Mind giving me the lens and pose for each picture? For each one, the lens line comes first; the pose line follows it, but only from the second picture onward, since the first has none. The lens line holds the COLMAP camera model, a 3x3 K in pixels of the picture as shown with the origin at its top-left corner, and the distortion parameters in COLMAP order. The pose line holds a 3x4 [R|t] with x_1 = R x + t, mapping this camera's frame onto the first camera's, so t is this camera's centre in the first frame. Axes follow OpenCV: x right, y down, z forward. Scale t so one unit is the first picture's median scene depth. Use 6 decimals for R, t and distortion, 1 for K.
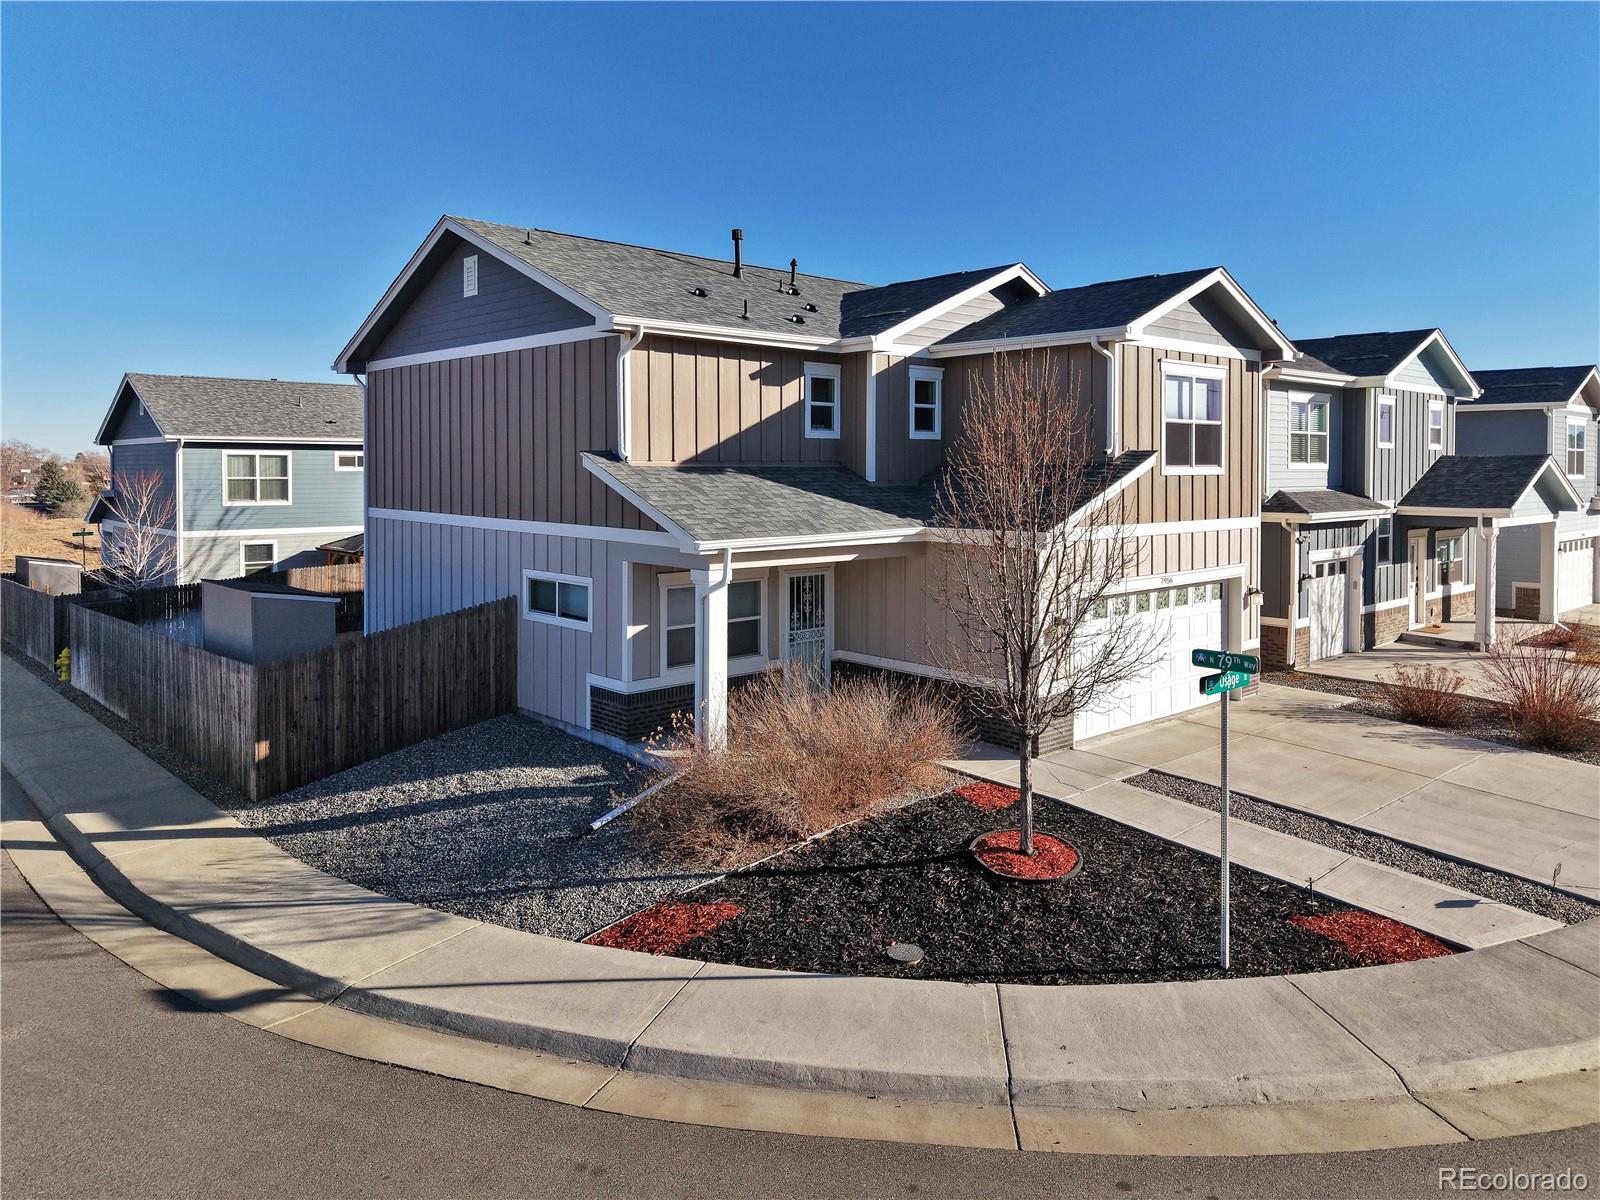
lens RADIAL K [[1123.3, 0, 796.6], [0, 1123.3, 491.1], [0, 0, 1]] dist [0.003291, 0.000698]
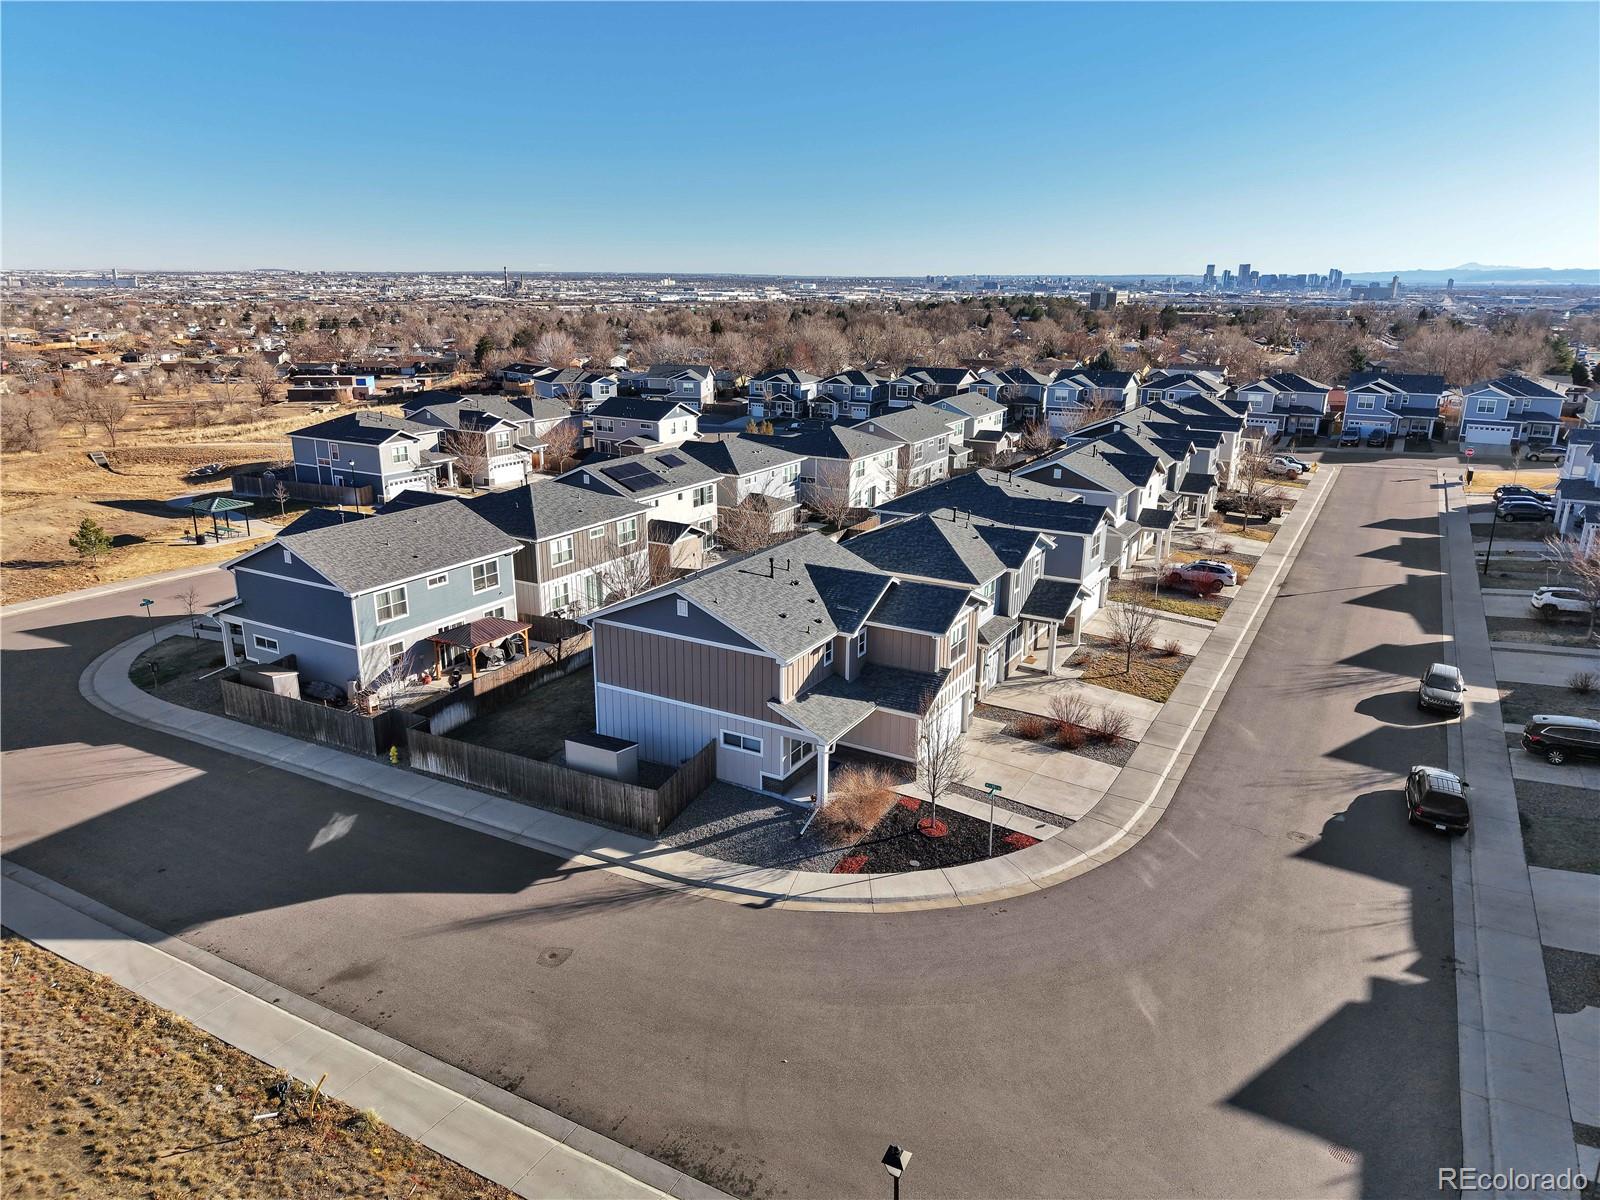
lens RADIAL K [[1110.2, 0, 800.0], [0, 1110.2, 600.0], [0, 0, 1]] dist [0.062211, 0.000131]
pose [[0.946456, -0.084169, 0.311668, -0.944008], [-0.004128, 0.962180, 0.272382, -1.017830], [-0.322807, -0.259084, 0.910314, -1.442377]]
